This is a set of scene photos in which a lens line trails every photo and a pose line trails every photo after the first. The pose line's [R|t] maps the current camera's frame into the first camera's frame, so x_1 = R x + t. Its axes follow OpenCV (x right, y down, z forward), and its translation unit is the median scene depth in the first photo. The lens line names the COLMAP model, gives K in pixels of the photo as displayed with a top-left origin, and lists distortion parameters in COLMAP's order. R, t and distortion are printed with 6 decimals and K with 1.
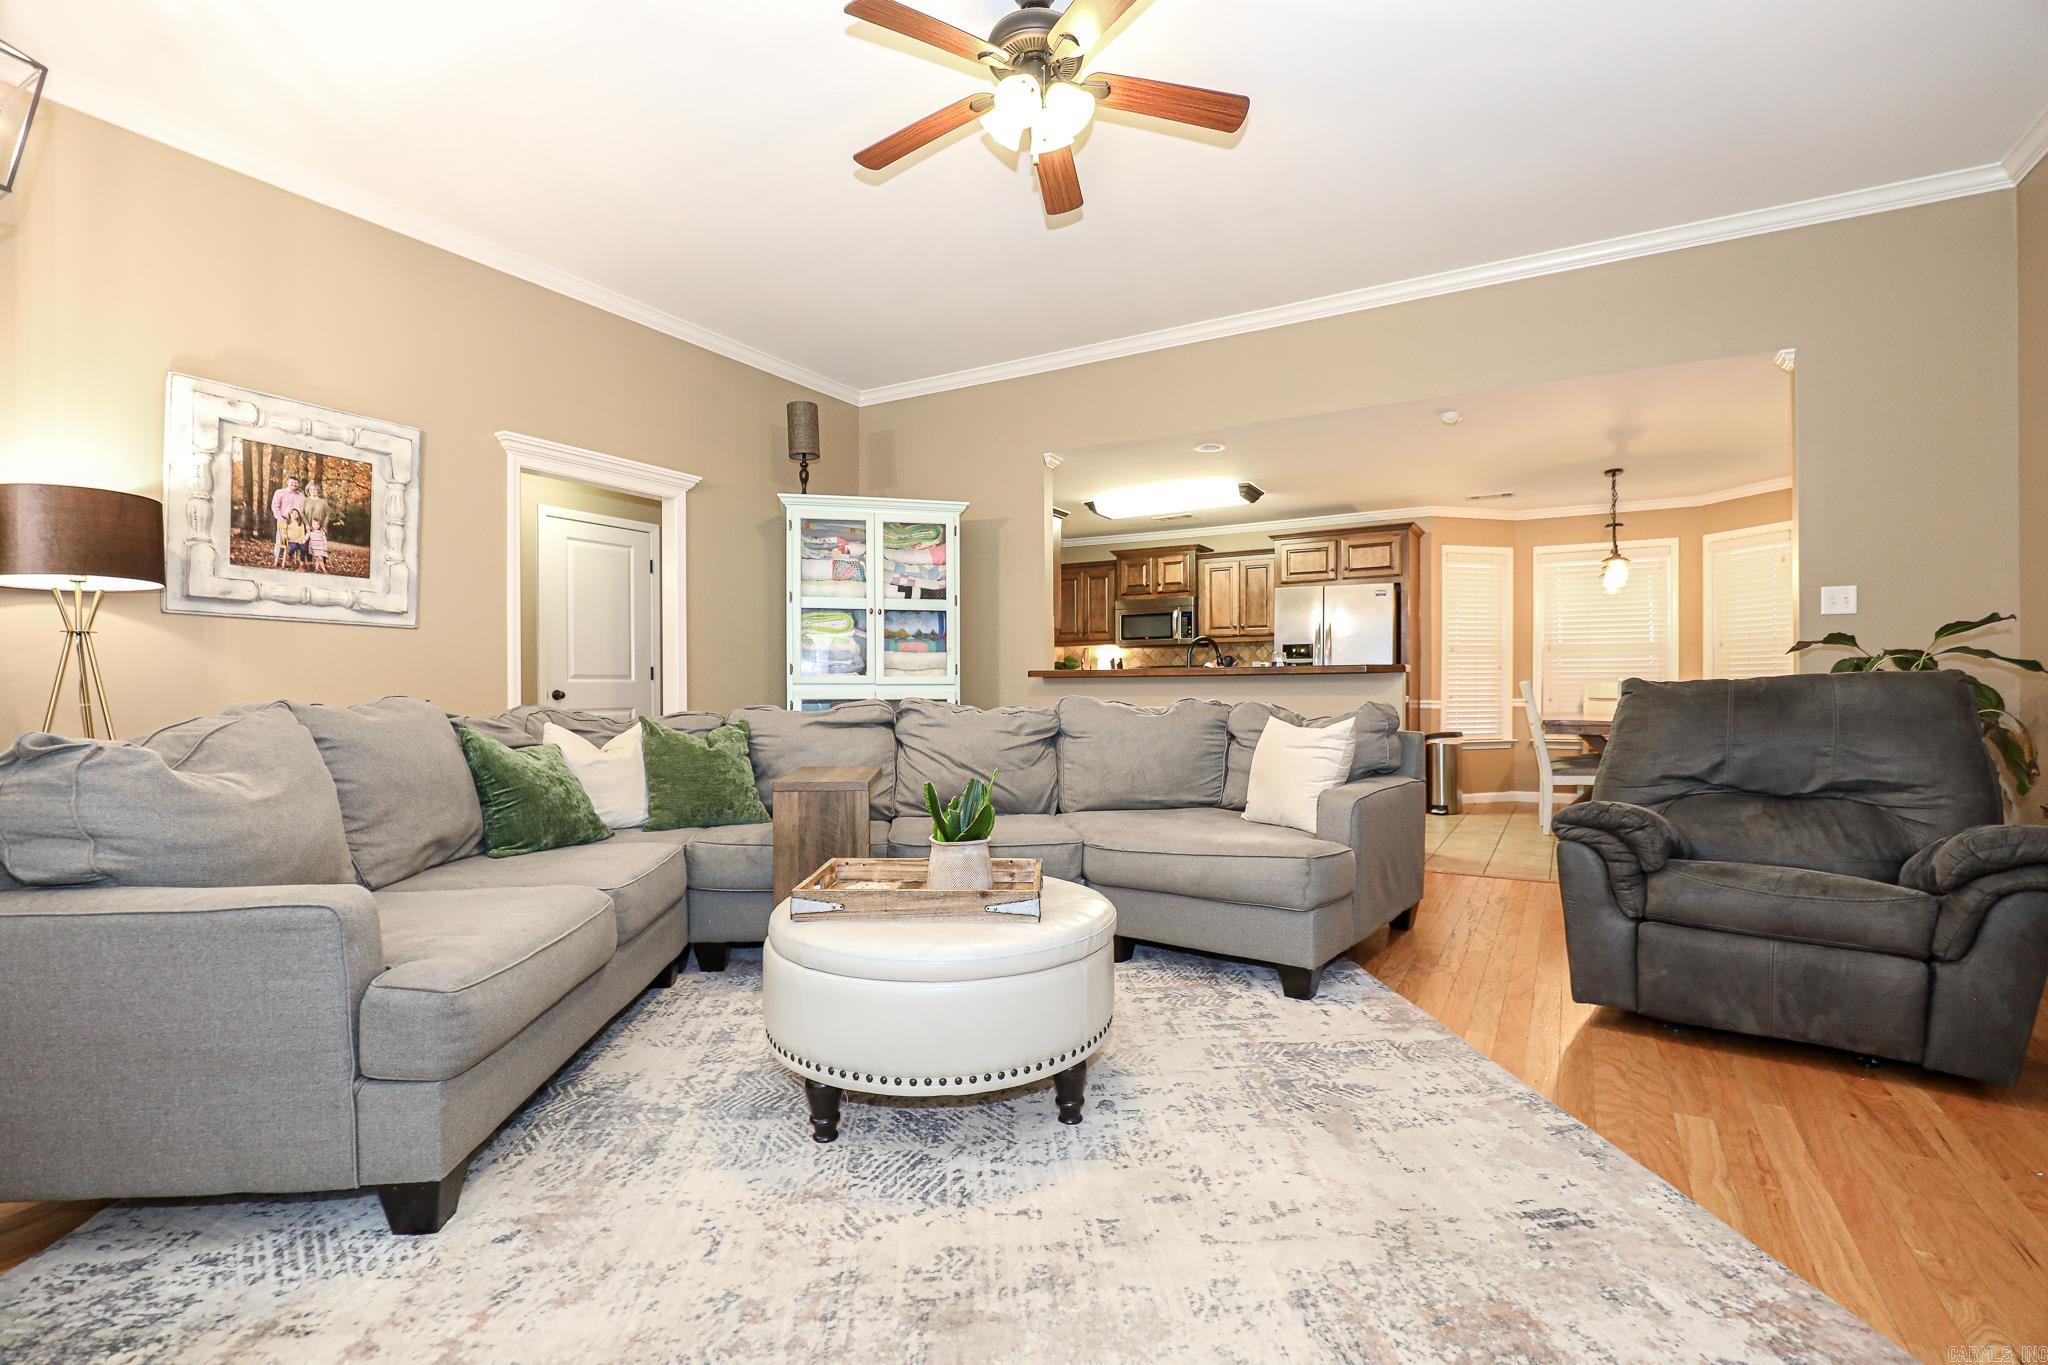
lens RADIAL K [[931.7, 0, 1020.4], [0, 931.7, 679.3], [0, 0, 1]] dist [-0.026703, 0.000721]
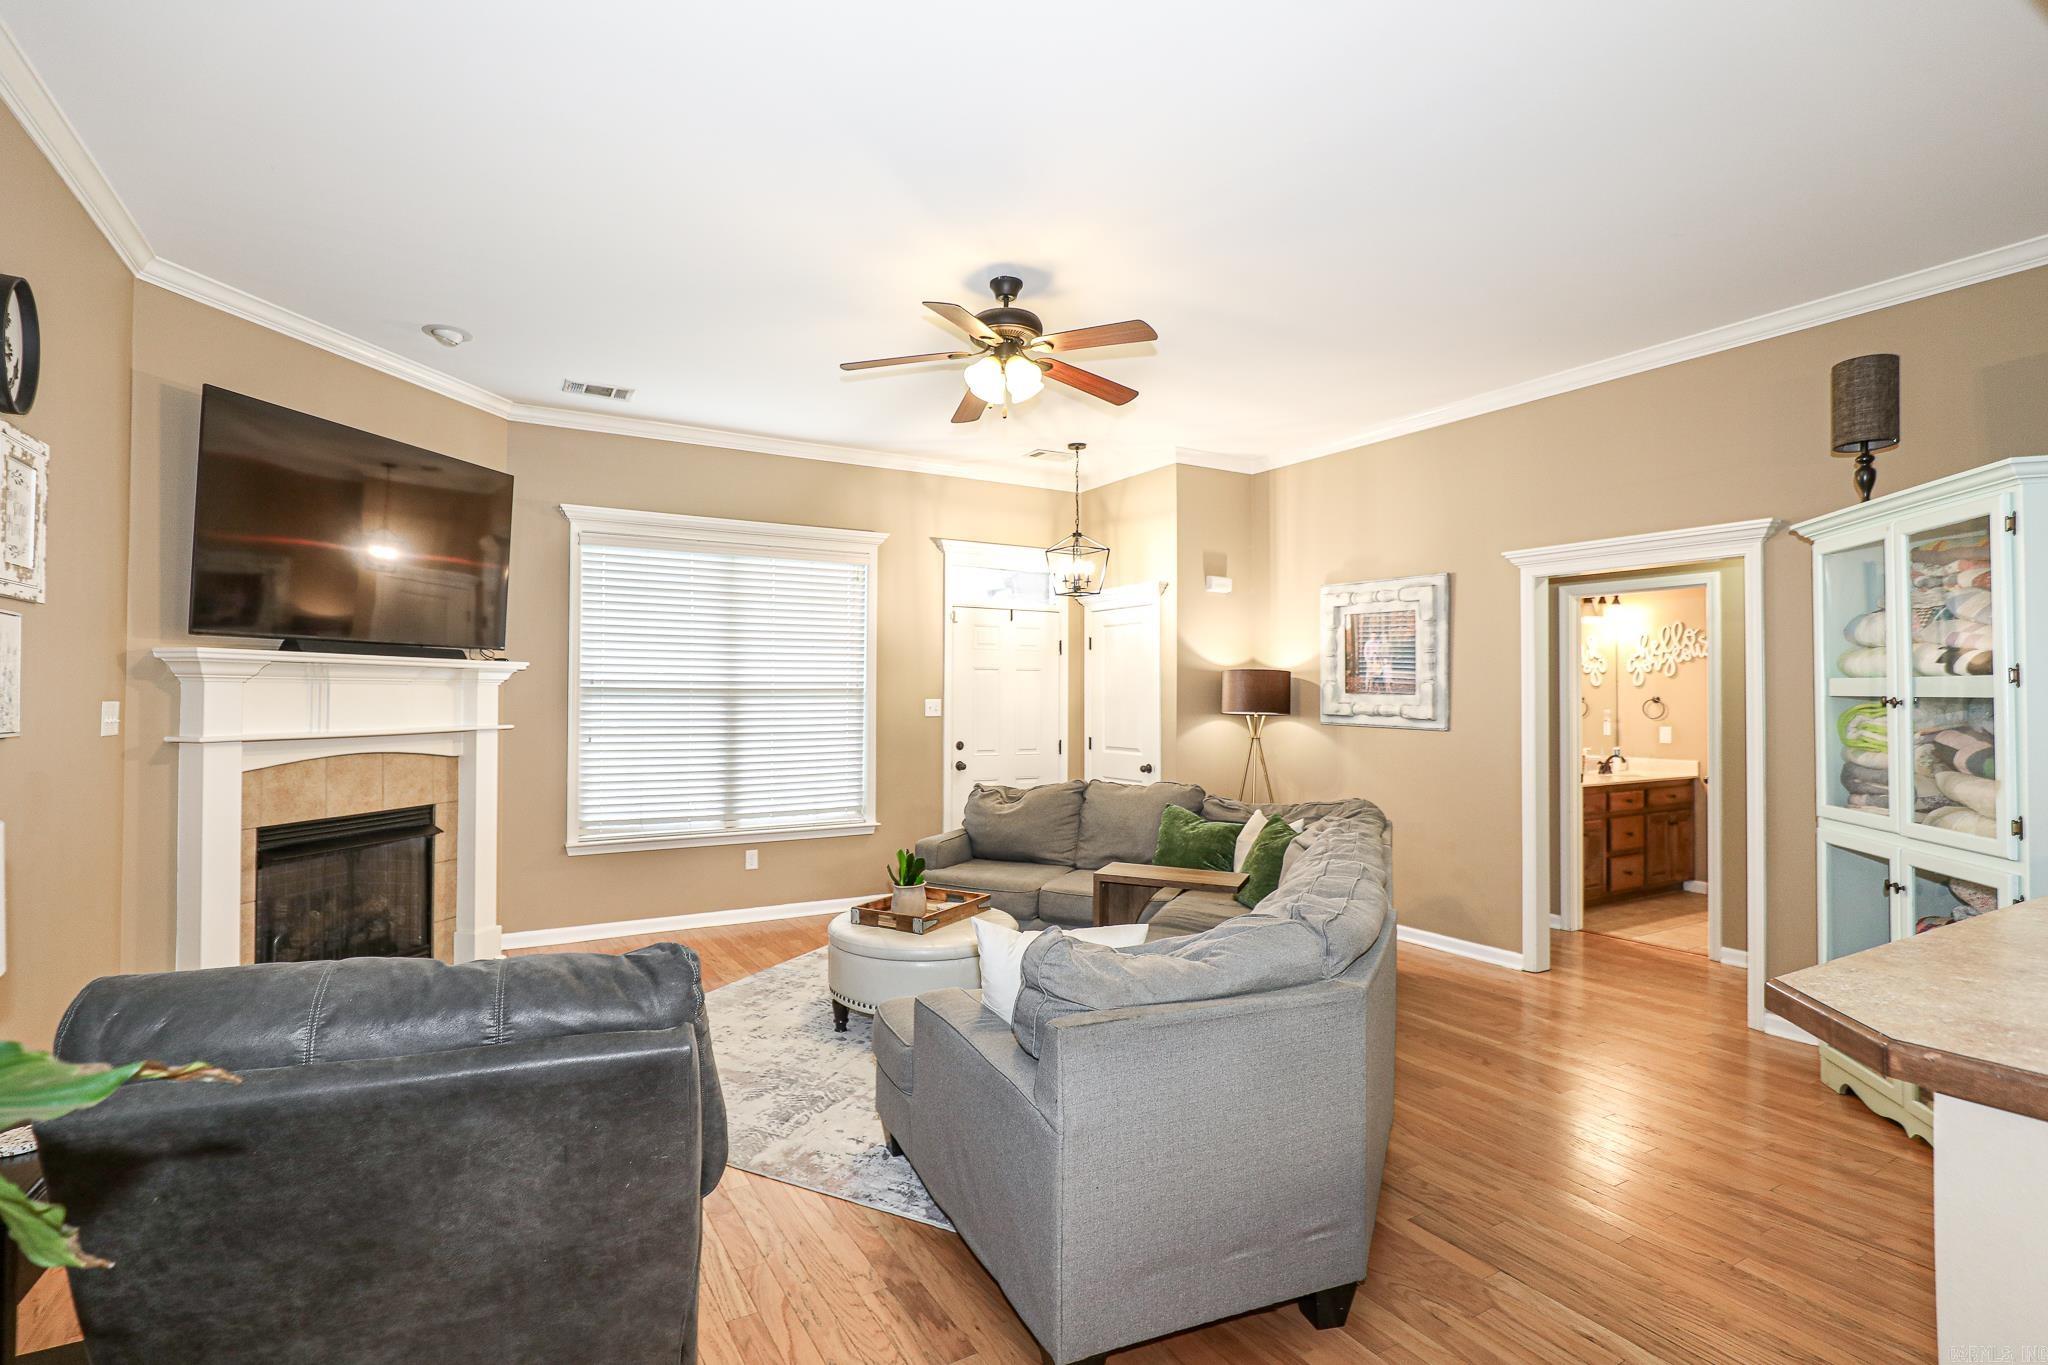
lens RADIAL K [[952.6, 0, 975.1], [0, 952.6, 680.0], [0, 0, 1]] dist [-0.001802, -0.000018]
pose [[-0.493339, -0.013639, -0.869730, 0.802904], [0.003563, 0.999837, -0.017700, -0.104877], [0.869830, -0.011831, -0.493210, 1.085292]]
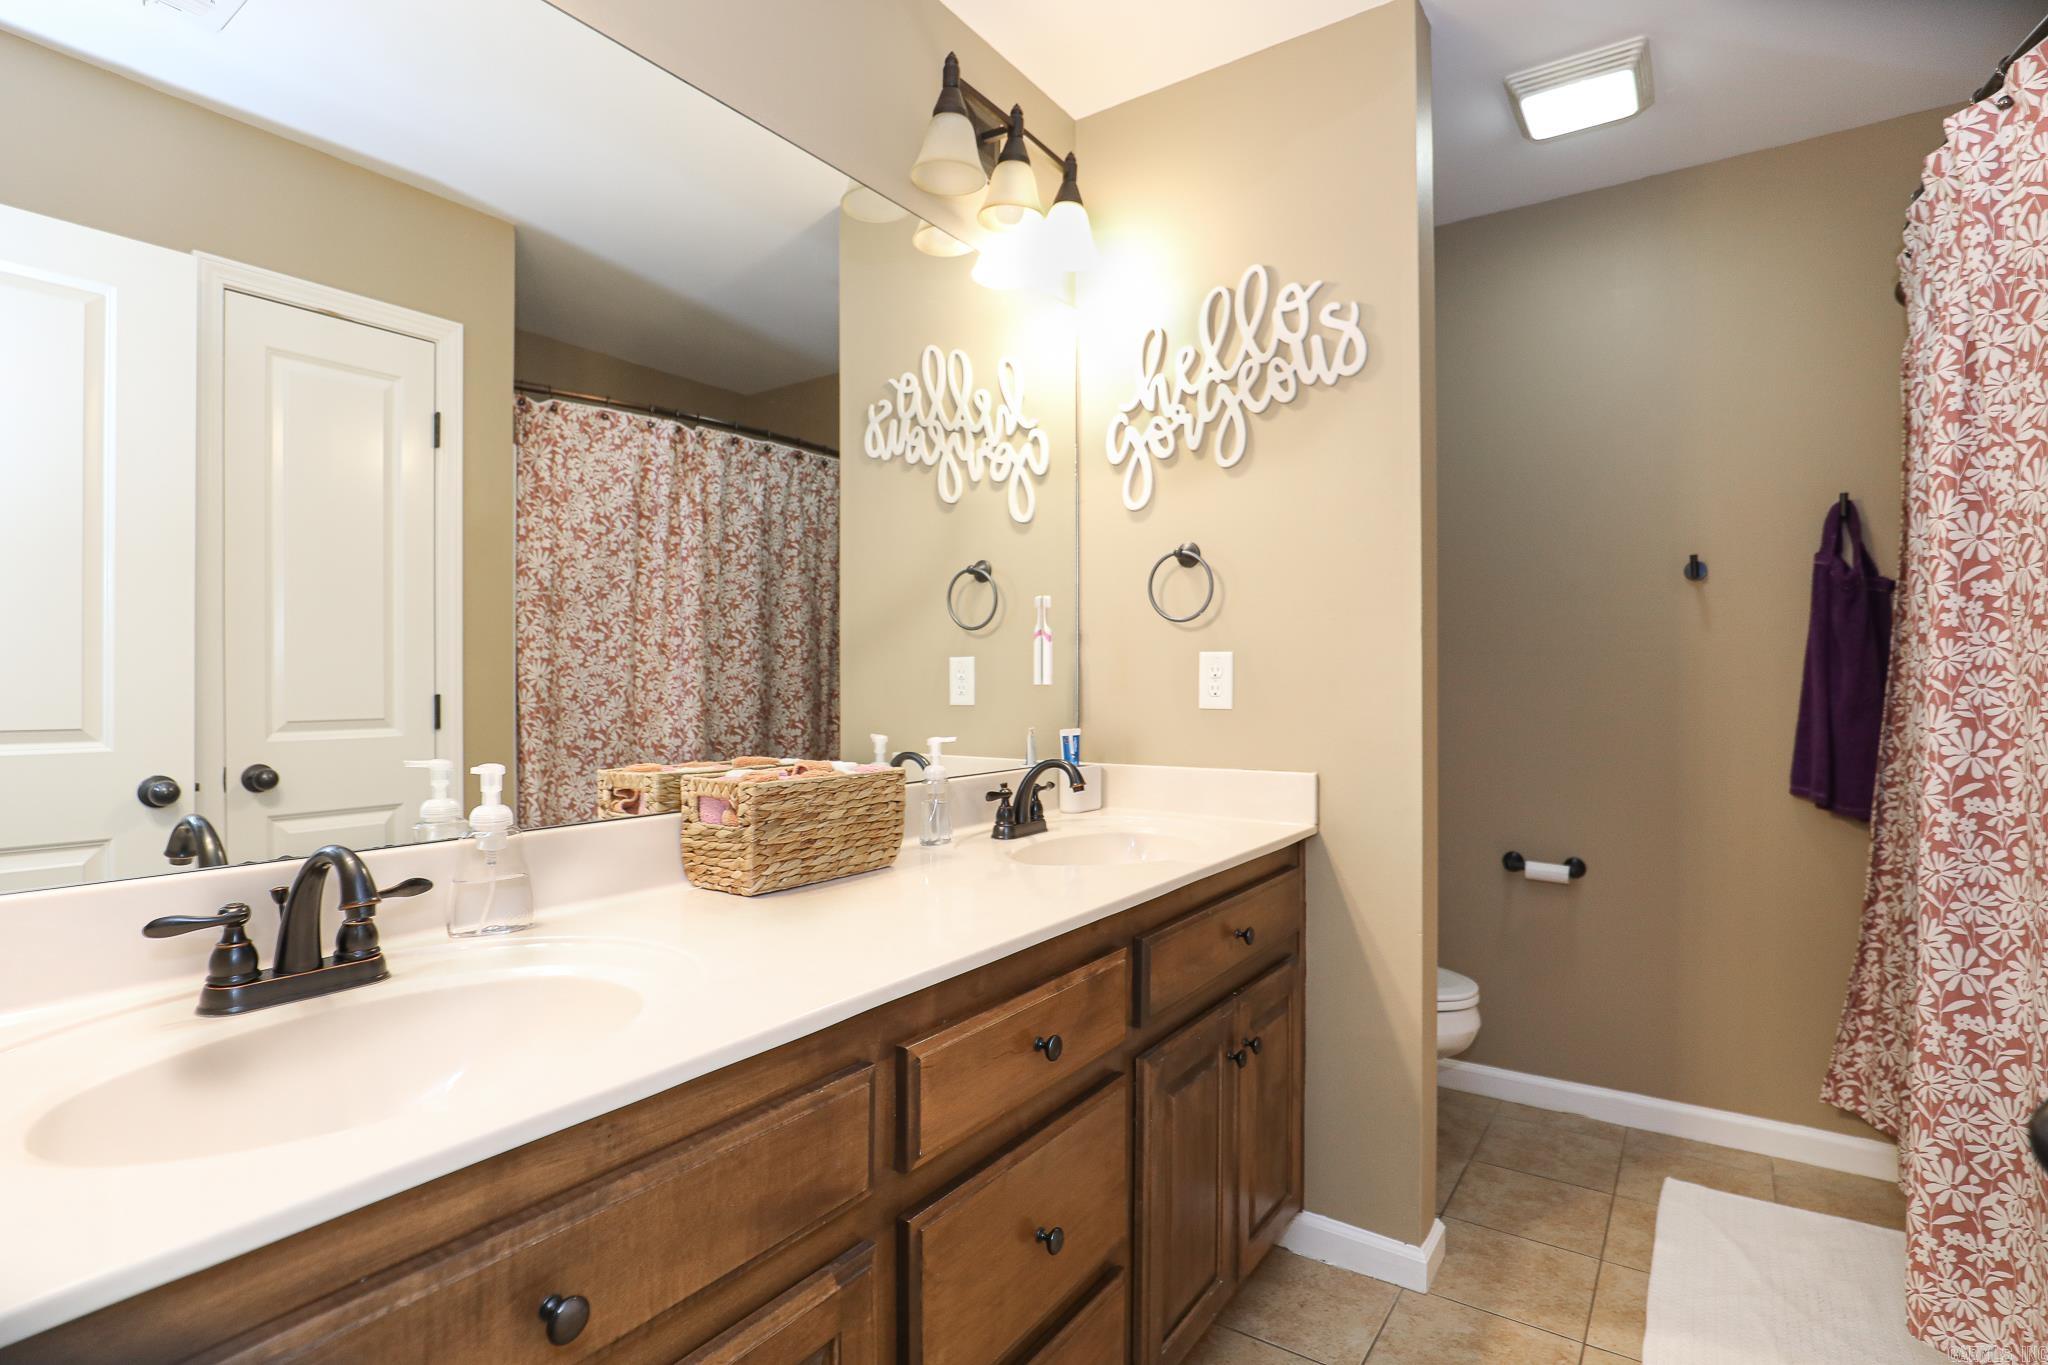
lens RADIAL K [[996.2, 0, 1024.0], [0, 996.2, 682.5], [0, 0, 1]] dist [-0.000162, 0.000177]
pose [[-0.070774, -0.002550, -0.997489, -0.825451], [0.008862, 0.999956, -0.003185, -0.030234], [0.997453, -0.009065, -0.070748, 1.263038]]
